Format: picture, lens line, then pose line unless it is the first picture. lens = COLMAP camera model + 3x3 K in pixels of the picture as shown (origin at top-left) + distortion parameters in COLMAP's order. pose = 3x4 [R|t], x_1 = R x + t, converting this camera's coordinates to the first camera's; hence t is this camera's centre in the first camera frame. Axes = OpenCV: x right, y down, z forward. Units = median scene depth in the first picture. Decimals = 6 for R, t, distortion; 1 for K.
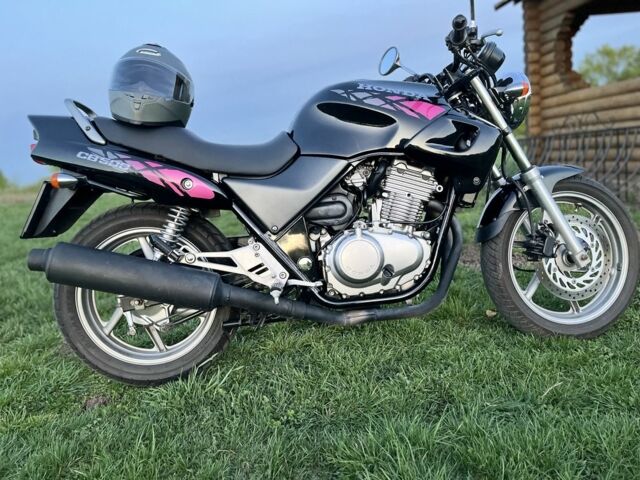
lens RADIAL K [[463.7, 0, 320.0], [0, 463.7, 240.0], [0, 0, 1]] dist [0.004578, -0.028970]
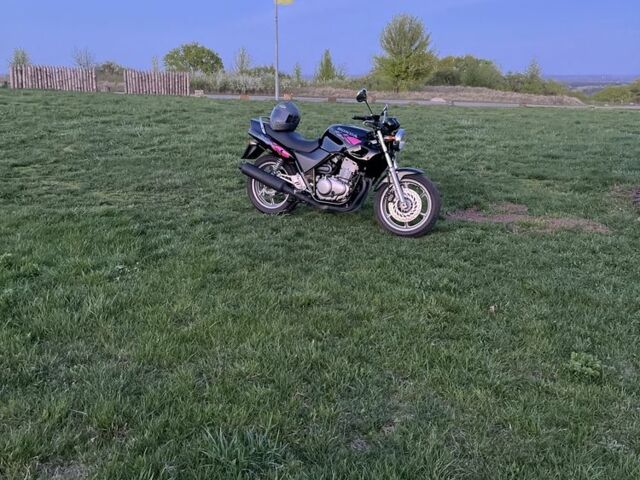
lens RADIAL K [[487.2, 0, 320.0], [0, 487.2, 240.0], [0, 0, 1]] dist [0.002985, -0.007914]
pose [[0.826783, 0.264996, -0.496193, 1.628108], [-0.204309, 0.963312, 0.174035, -0.160849], [0.524107, -0.042513, 0.850591, -1.613260]]
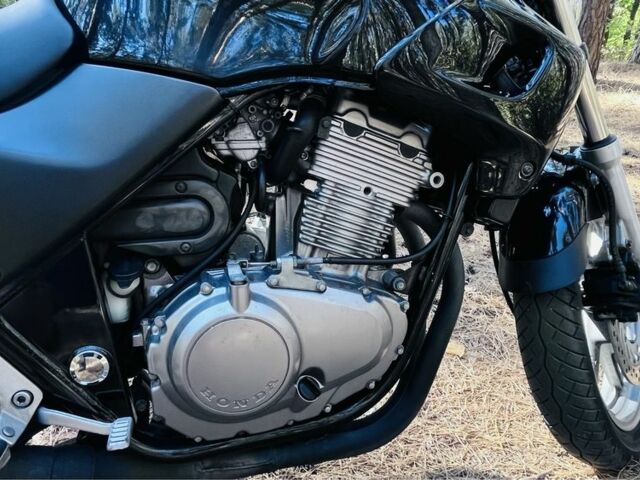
lens RADIAL K [[463.7, 0, 320.0], [0, 463.7, 240.0], [0, 0, 1]] dist [0.004578, -0.028970]
pose [[0.972011, 0.032256, 0.232710, 0.055856], [-0.063634, 0.989650, 0.128621, -0.104962], [-0.226153, -0.139829, 0.964003, 0.608533]]
